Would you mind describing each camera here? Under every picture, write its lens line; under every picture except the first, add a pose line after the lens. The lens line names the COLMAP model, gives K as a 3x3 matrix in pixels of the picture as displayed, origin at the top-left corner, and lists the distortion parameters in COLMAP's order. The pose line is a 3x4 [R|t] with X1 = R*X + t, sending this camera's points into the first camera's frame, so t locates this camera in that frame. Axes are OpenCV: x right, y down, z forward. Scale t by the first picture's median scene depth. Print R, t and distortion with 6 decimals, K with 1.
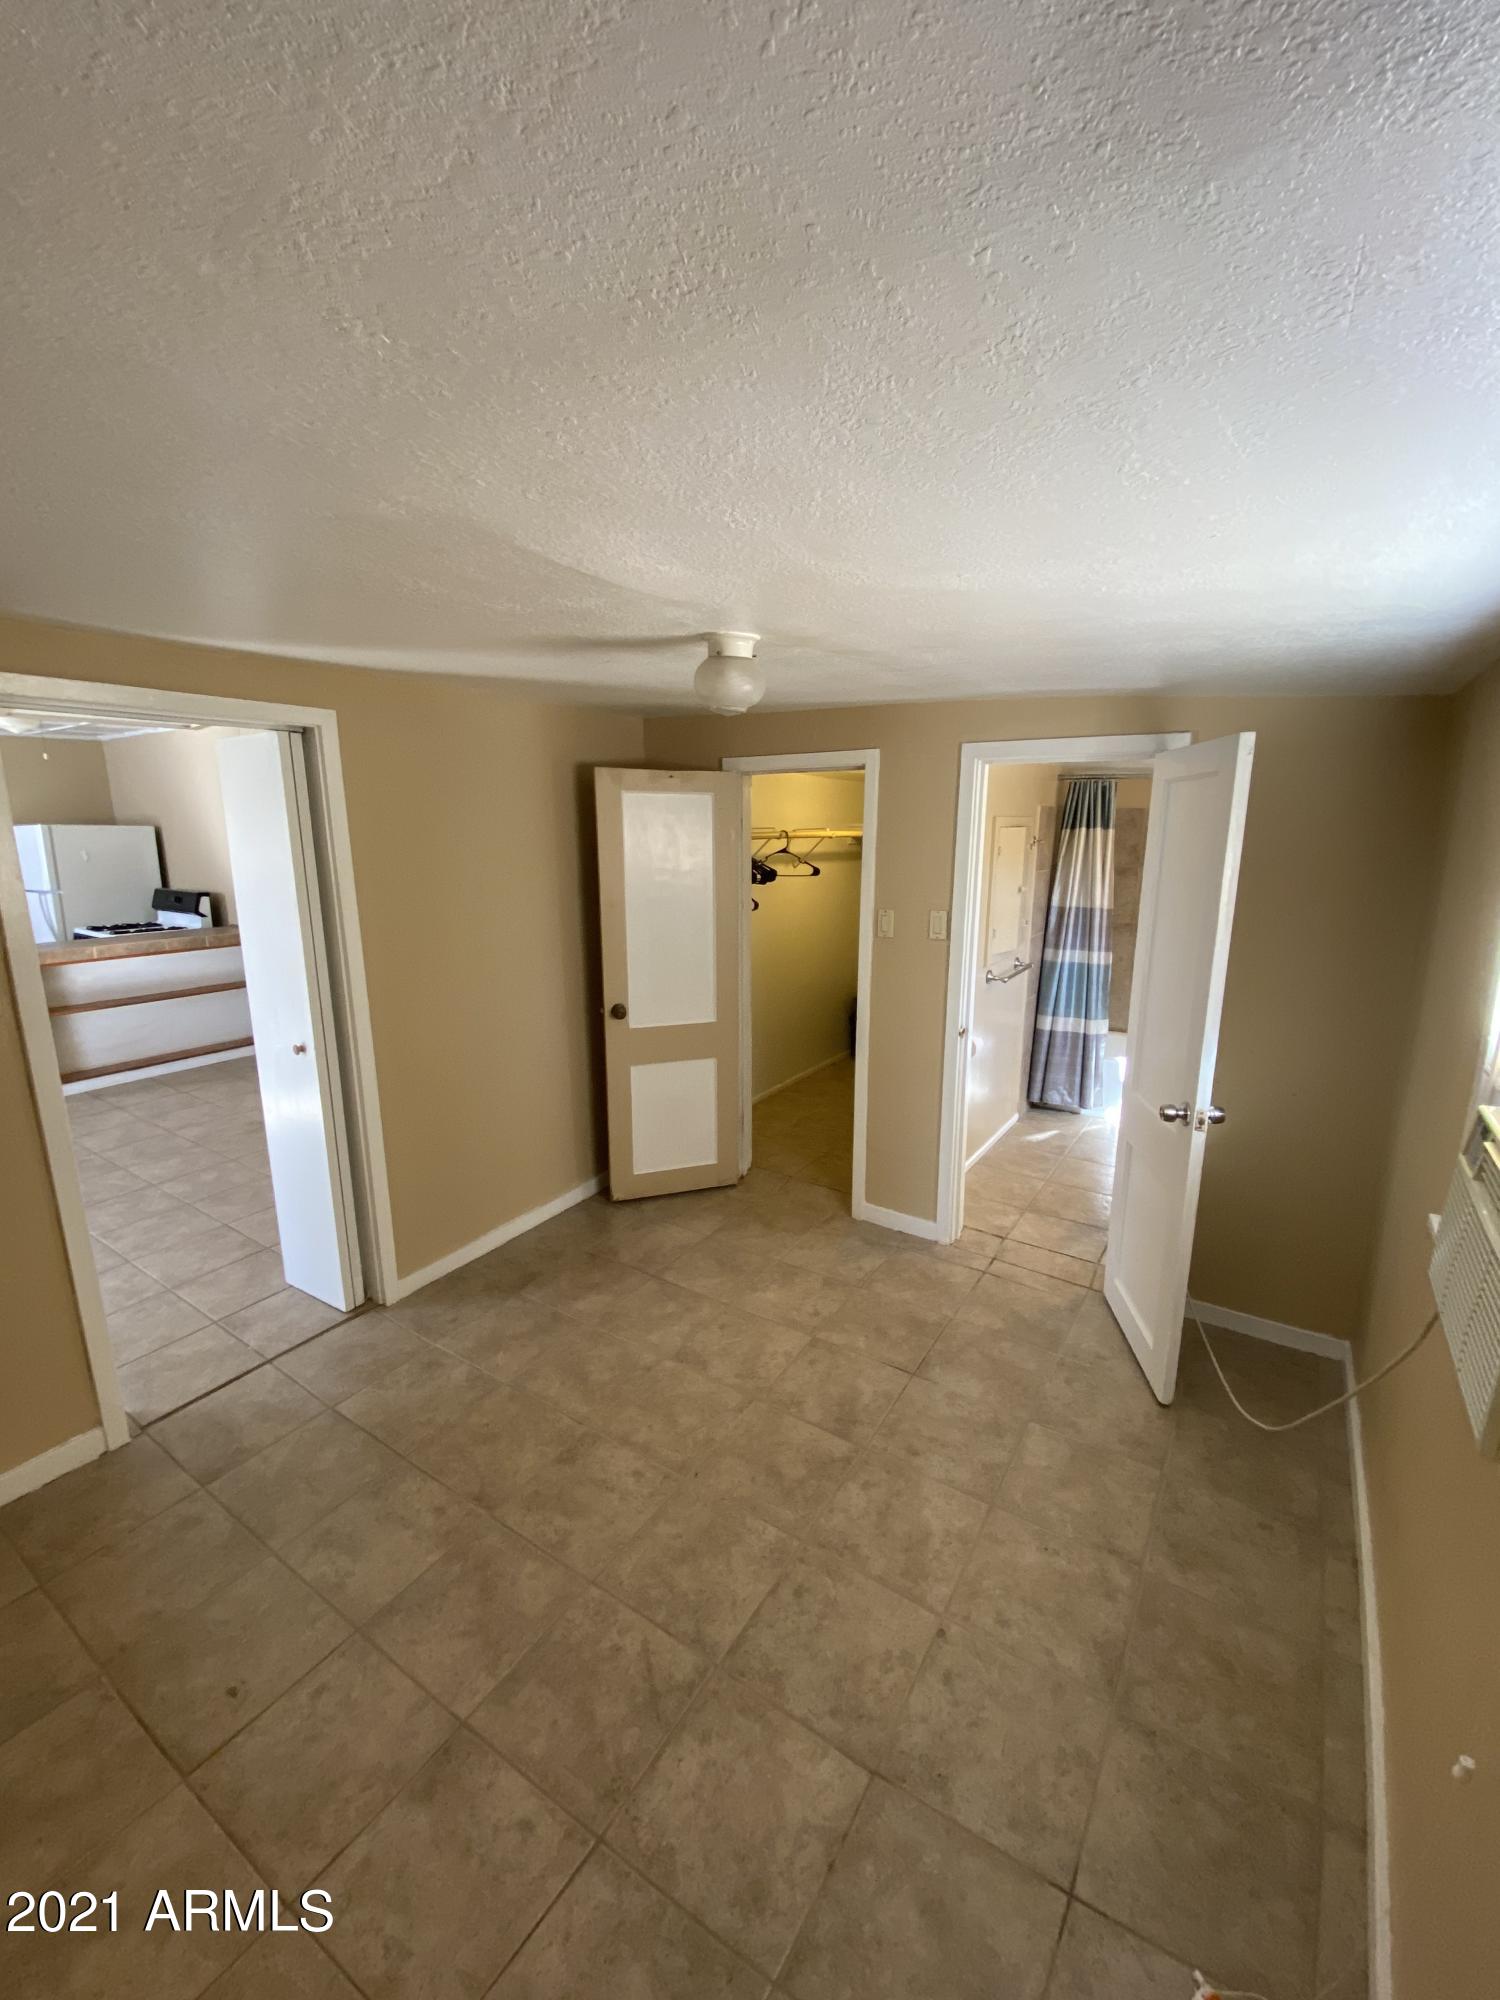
lens RADIAL K [[812.8, 0, 750.6], [0, 812.8, 986.4], [0, 0, 1]] dist [0.007114, -0.013402]
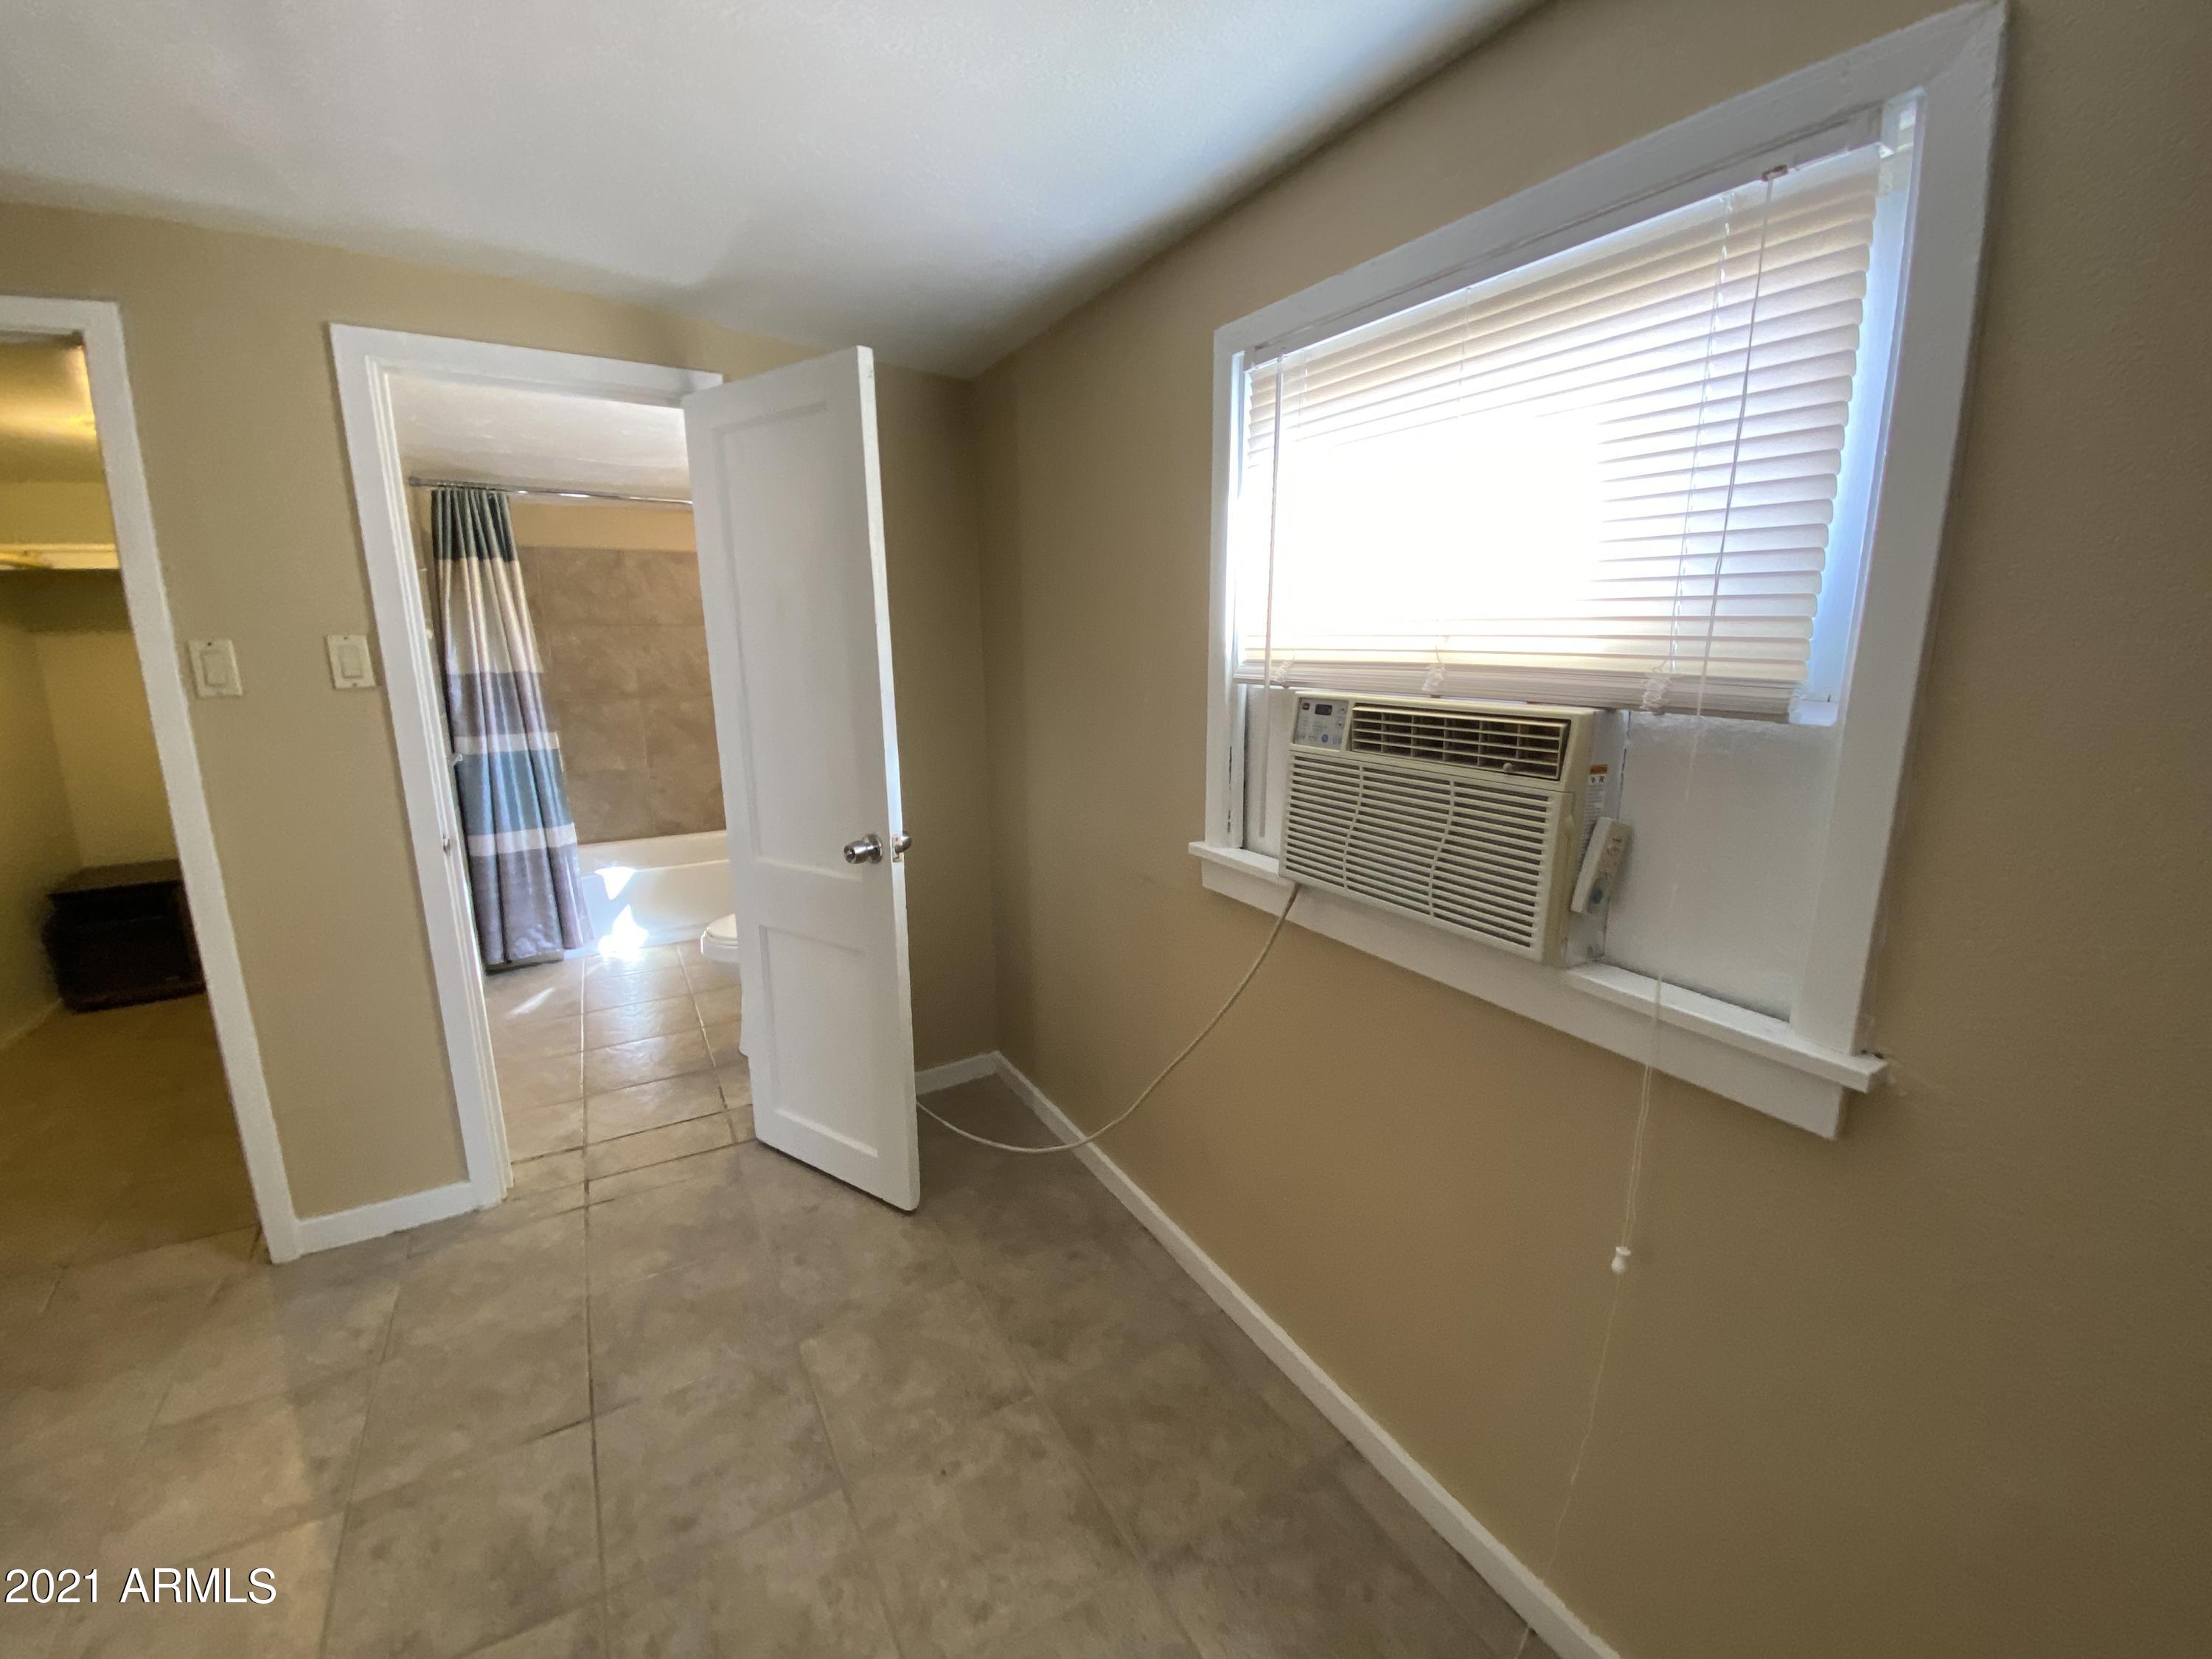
lens RADIAL K [[898.9, 0, 1099.1], [0, 898.9, 827.1], [0, 0, 1]] dist [0.007114, -0.013402]
pose [[0.450287, -0.190888, 0.872240, -0.103635], [0.185679, 0.975543, 0.117641, 0.063092], [-0.873364, 0.108984, 0.474718, 0.331039]]
